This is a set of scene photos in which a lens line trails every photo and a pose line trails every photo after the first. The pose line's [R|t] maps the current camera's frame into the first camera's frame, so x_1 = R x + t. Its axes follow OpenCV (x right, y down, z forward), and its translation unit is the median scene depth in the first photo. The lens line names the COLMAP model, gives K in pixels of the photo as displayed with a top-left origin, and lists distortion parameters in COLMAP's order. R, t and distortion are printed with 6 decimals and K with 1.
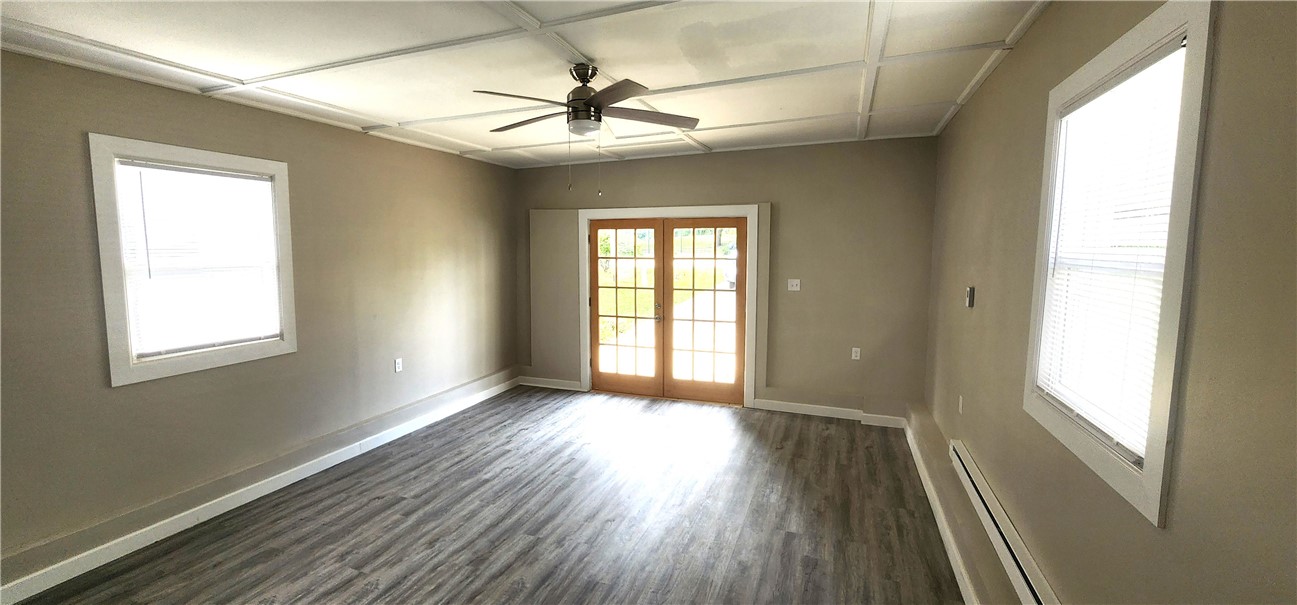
lens RADIAL K [[540.3, 0, 655.4], [0, 540.3, 299.2], [0, 0, 1]] dist [-0.002364, 0.000695]
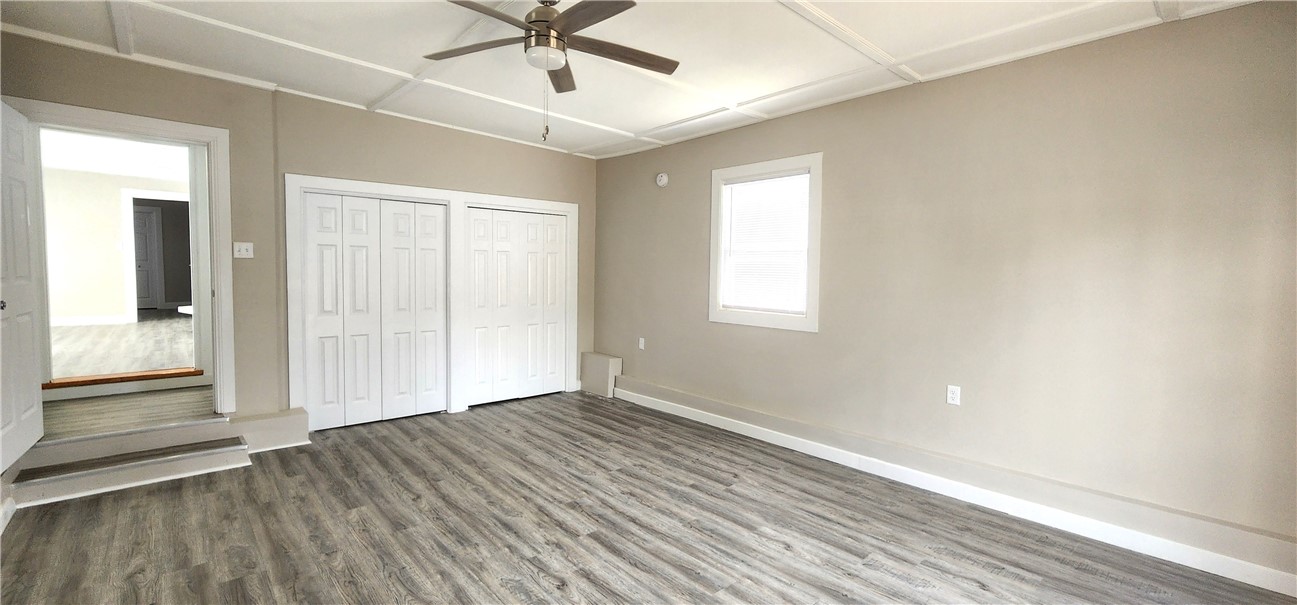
lens RADIAL K [[540.3, 0, 641.0], [0, 540.3, 298.7], [0, 0, 1]] dist [-0.002364, 0.000695]
pose [[-0.498757, 0.036688, -0.865965, 0.380651], [-0.098822, 0.990181, 0.098868, -0.035195], [0.861090, 0.134887, -0.490234, 1.138359]]
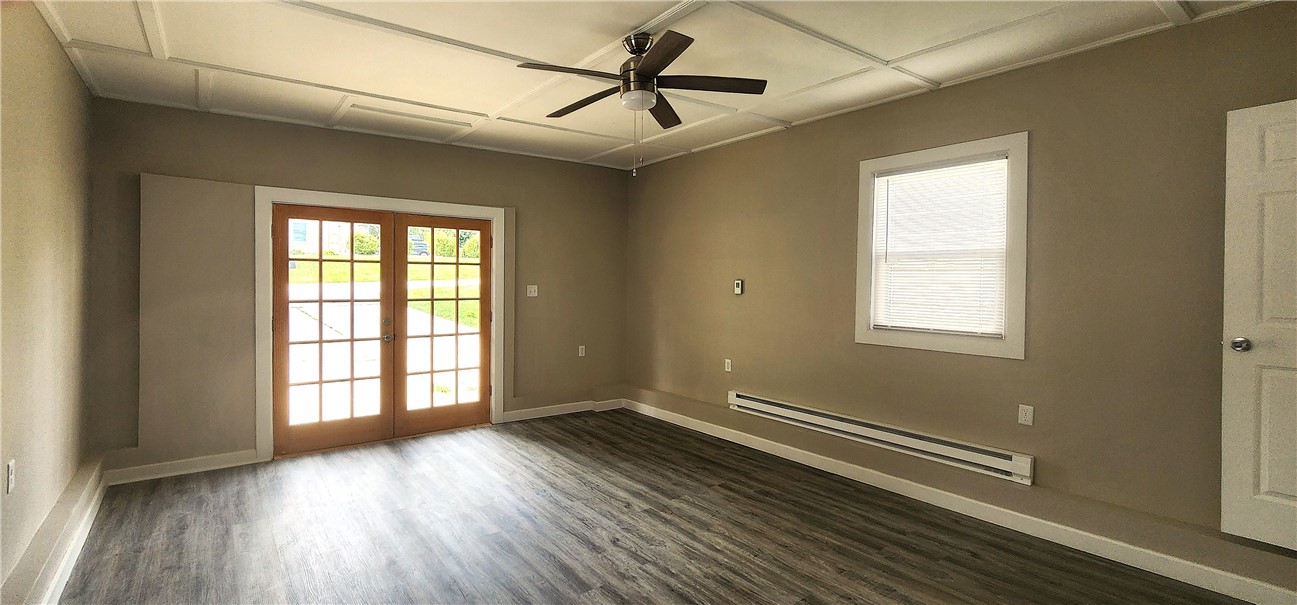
lens RADIAL K [[540.3, 0, 640.8], [0, 540.3, 292.9], [0, 0, 1]] dist [-0.002364, 0.000695]
pose [[0.540246, -0.017401, 0.841327, -0.656582], [0.071816, 0.997092, -0.025493, 0.024280], [-0.838437, 0.074193, 0.539924, 0.375173]]
